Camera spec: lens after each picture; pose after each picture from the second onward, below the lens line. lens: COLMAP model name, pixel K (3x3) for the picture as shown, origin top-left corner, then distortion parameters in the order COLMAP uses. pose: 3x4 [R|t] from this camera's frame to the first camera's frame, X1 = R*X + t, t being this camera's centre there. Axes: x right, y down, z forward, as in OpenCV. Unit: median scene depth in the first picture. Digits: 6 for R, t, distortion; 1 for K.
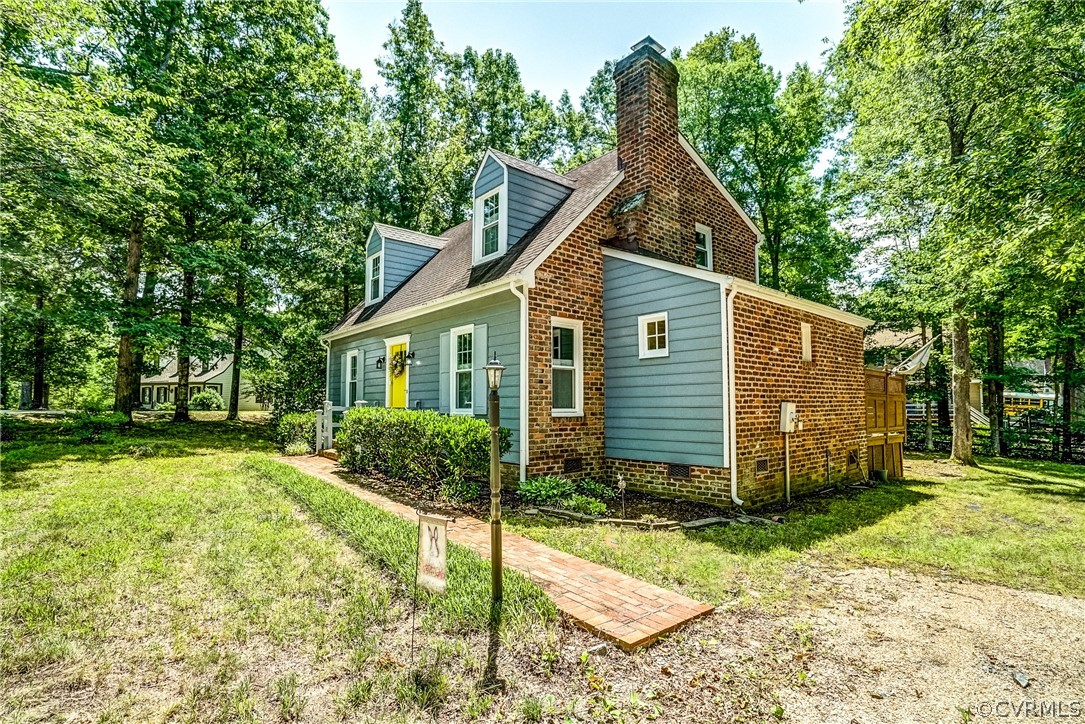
lens RADIAL K [[518.3, 0, 542.6], [0, 518.3, 371.0], [0, 0, 1]] dist [-0.030060, 0.003569]
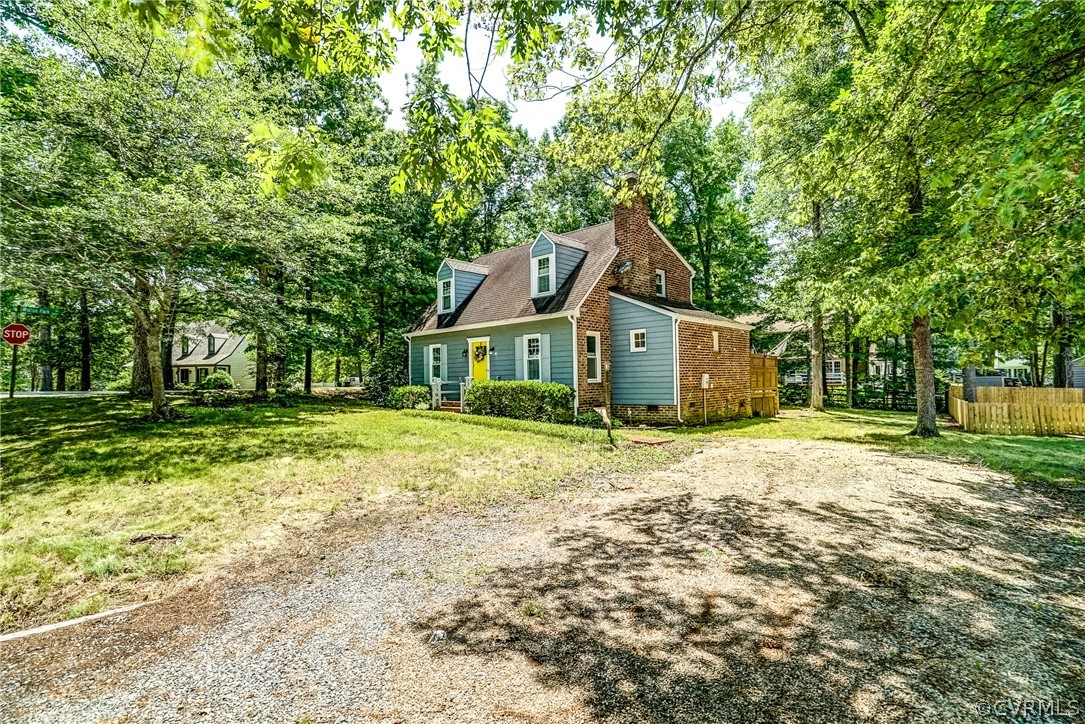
lens RADIAL K [[518.3, 0, 541.1], [0, 518.3, 361.5], [0, 0, 1]] dist [-0.030060, 0.003569]
pose [[0.994494, -0.013158, 0.103965, -0.315151], [0.010047, 0.999488, 0.030389, -0.046216], [-0.104311, -0.029177, 0.994117, -0.802751]]
